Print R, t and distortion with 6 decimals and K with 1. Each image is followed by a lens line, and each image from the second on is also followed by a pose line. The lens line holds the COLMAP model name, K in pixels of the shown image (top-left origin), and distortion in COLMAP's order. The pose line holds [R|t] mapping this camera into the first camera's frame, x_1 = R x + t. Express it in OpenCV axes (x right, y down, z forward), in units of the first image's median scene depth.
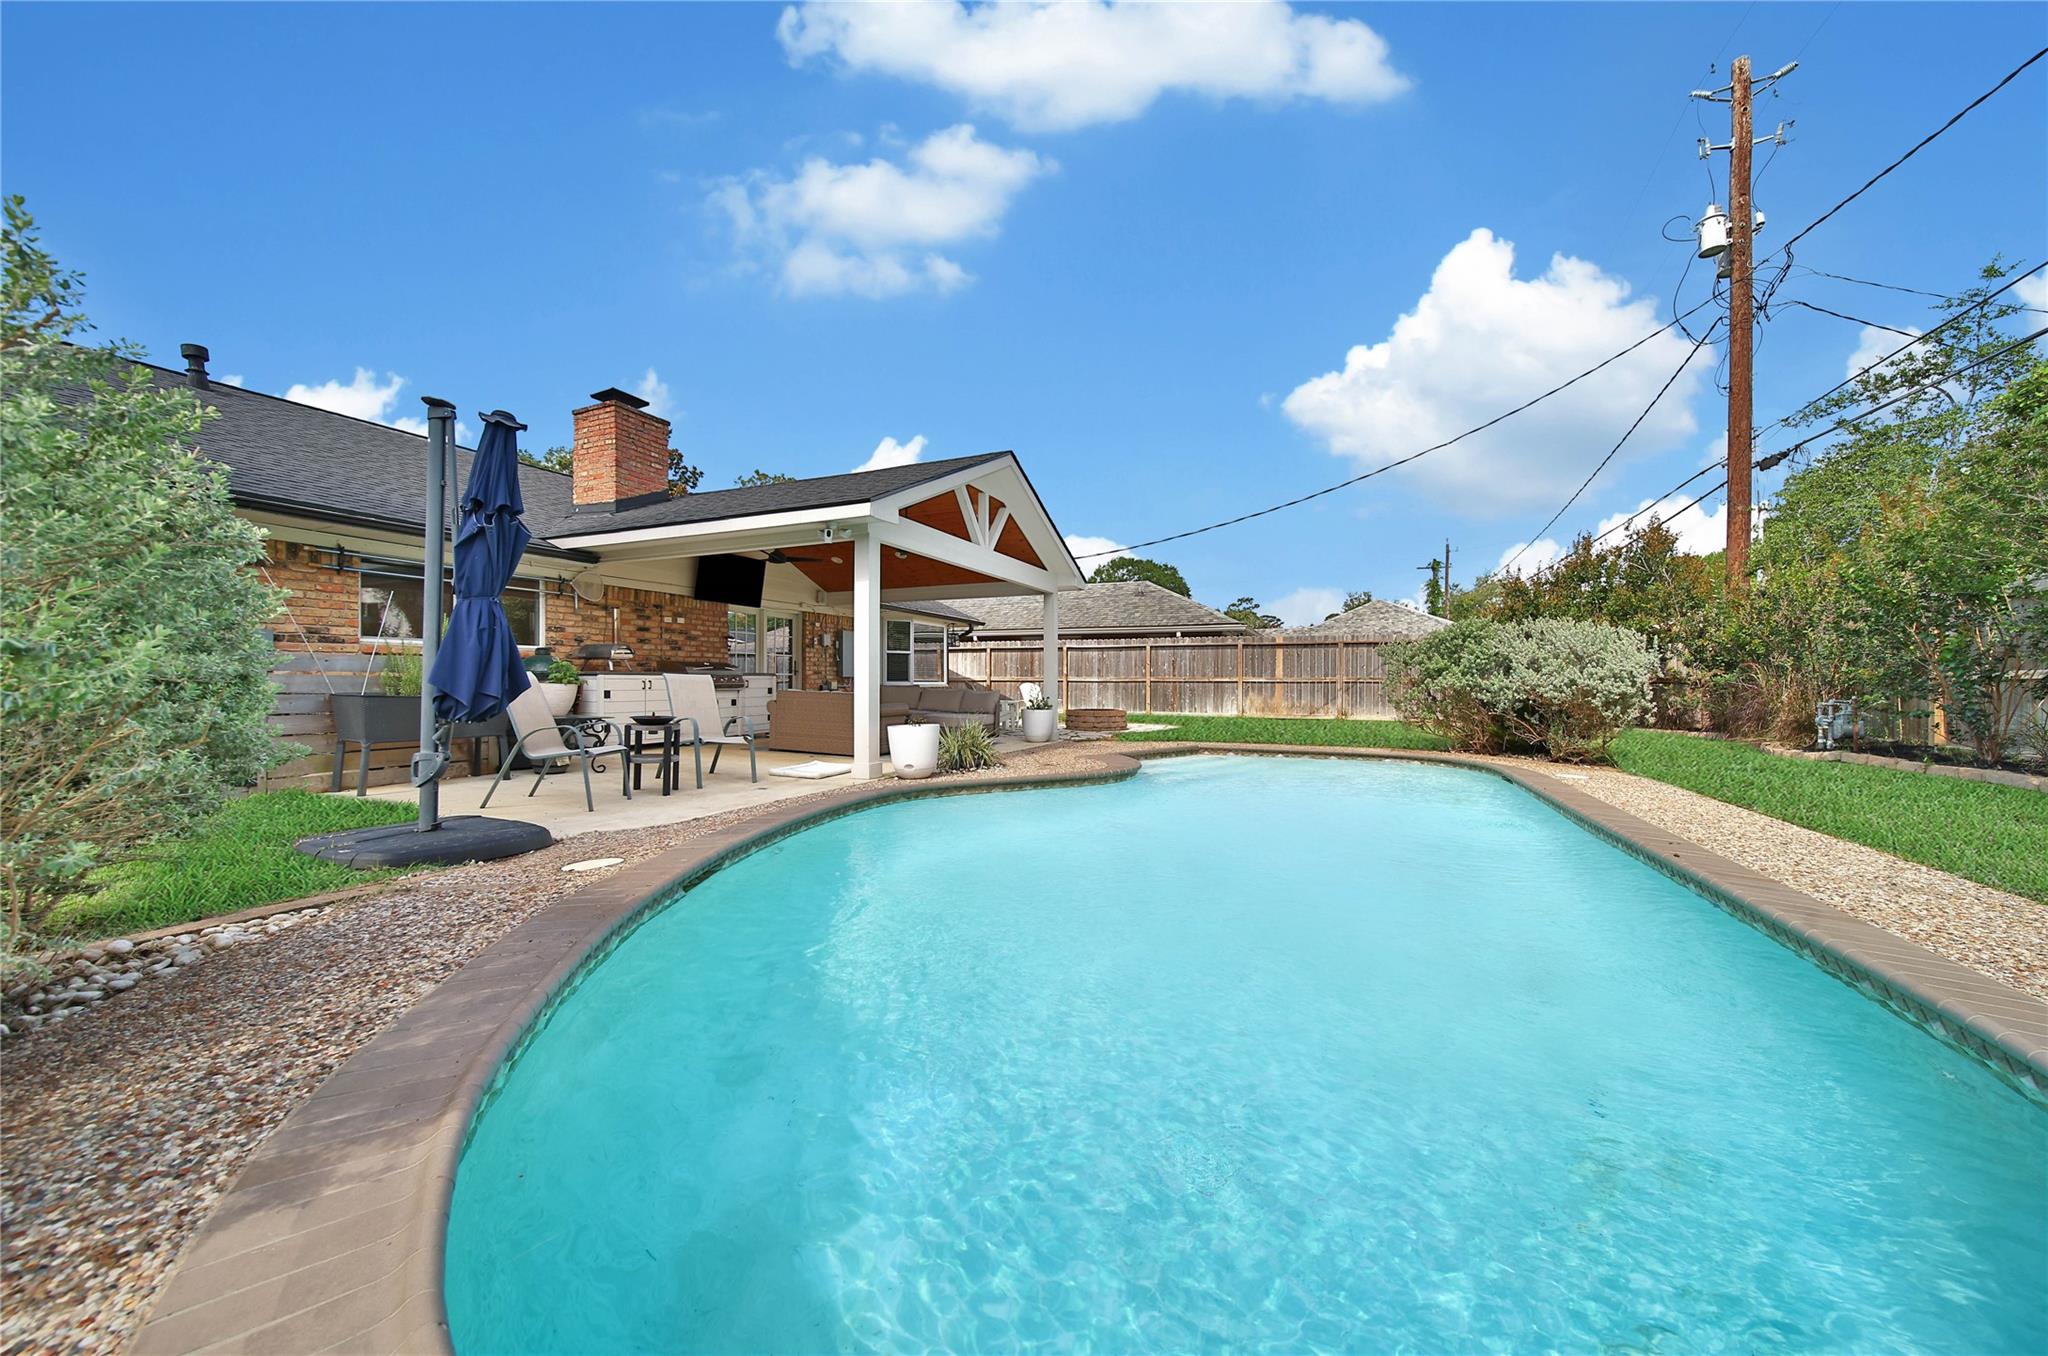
lens RADIAL K [[729.4, 0, 1020.6], [0, 729.4, 685.7], [0, 0, 1]] dist [0.000948, -0.002010]
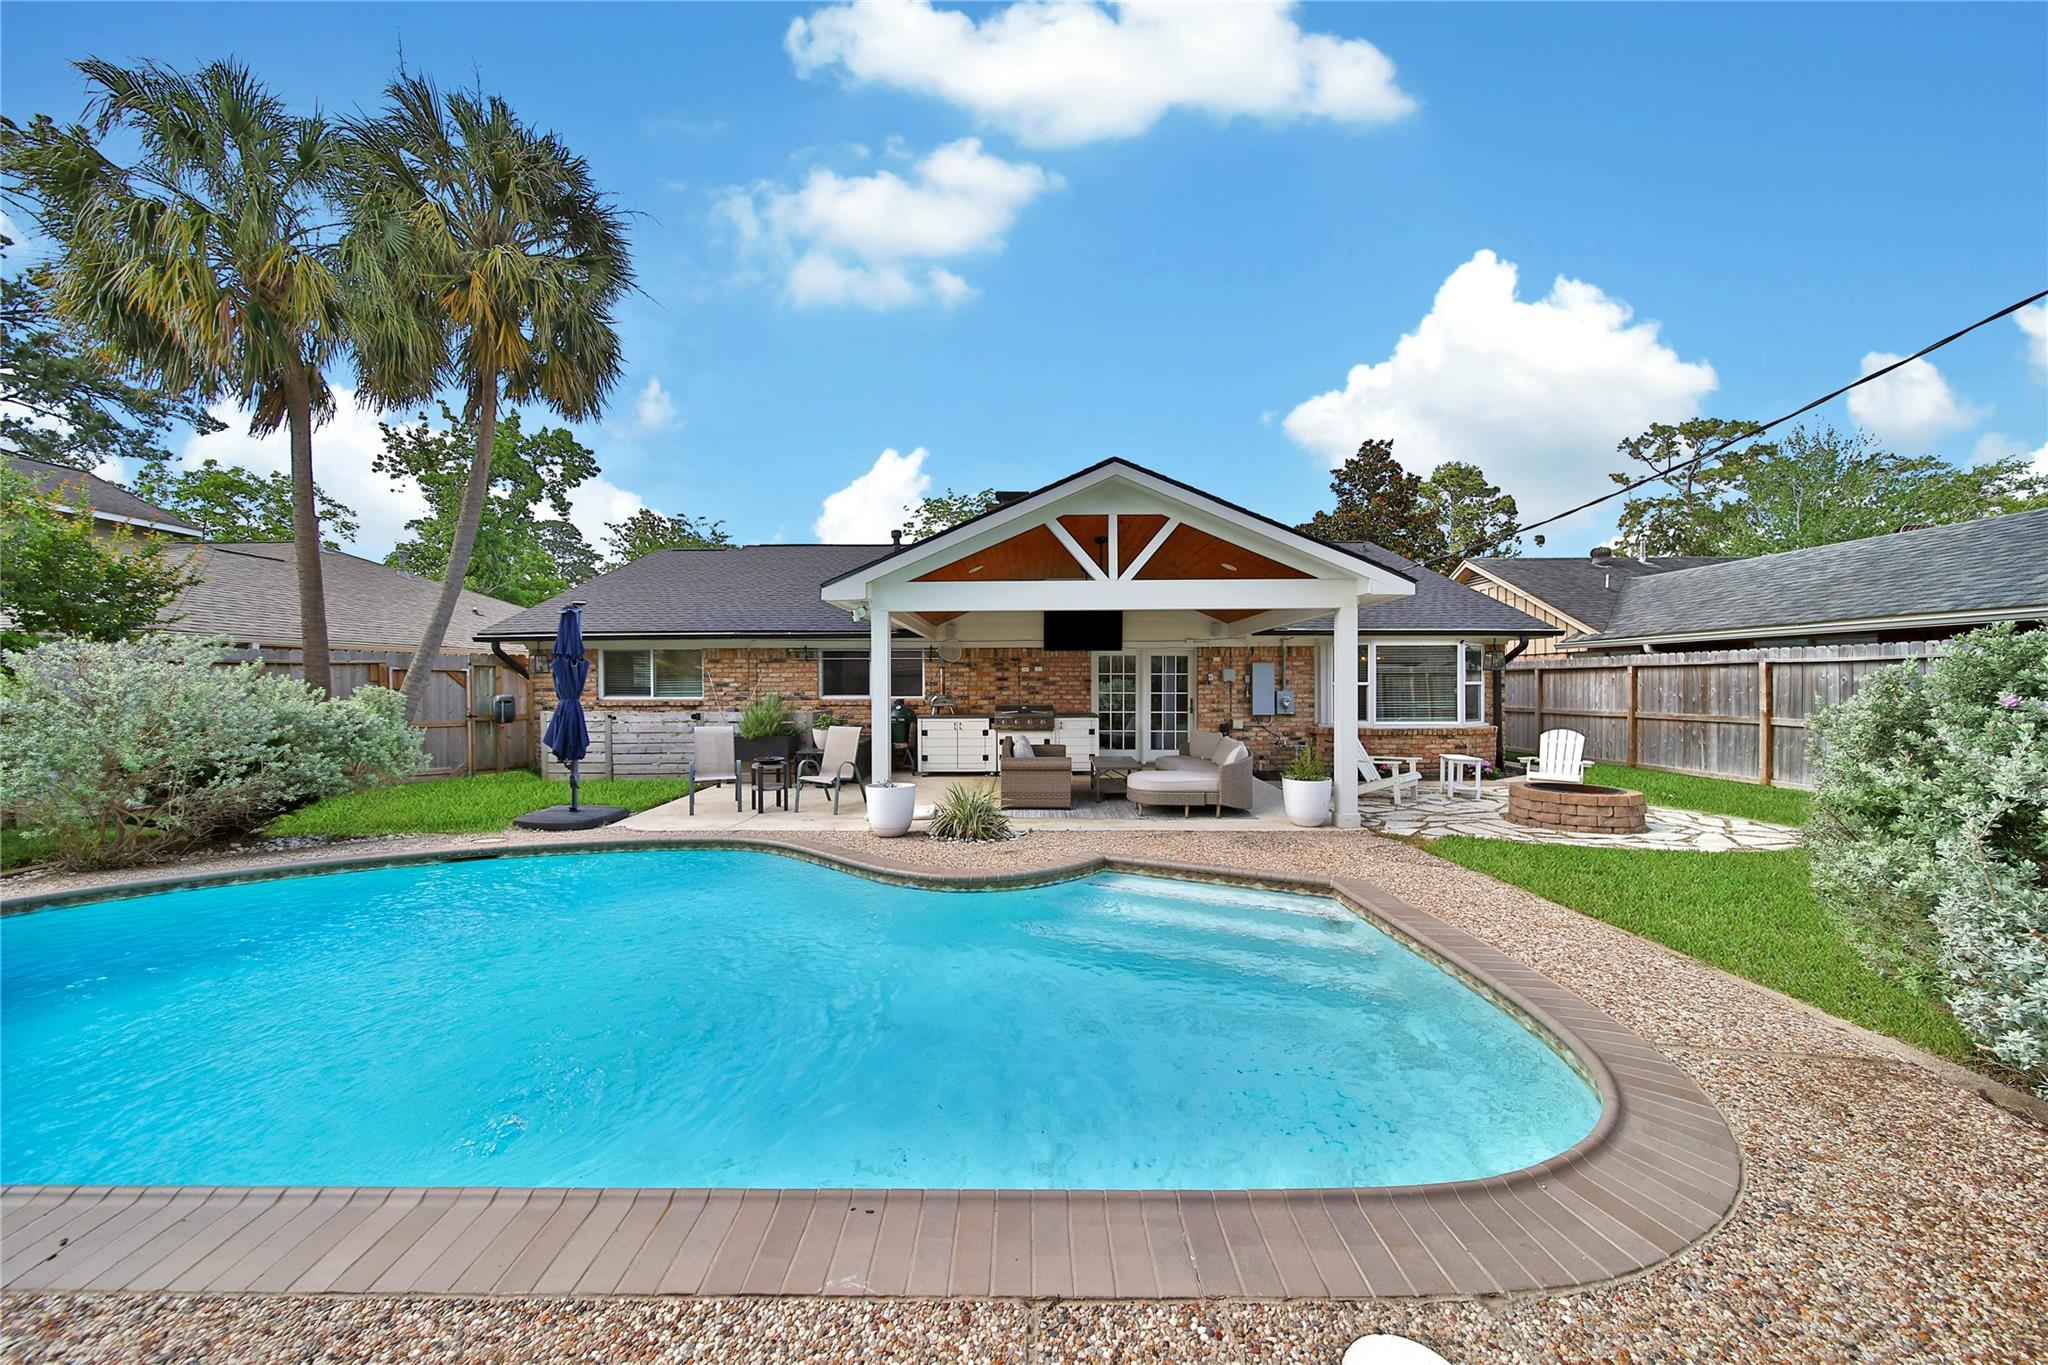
lens RADIAL K [[729.4, 0, 1020.6], [0, 729.4, 690.2], [0, 0, 1]] dist [0.000948, -0.002010]
pose [[0.397638, -0.003792, -0.917535, 0.612166], [-0.002495, 0.999983, -0.005214, -0.049718], [0.917539, 0.004363, 0.397622, 0.508722]]
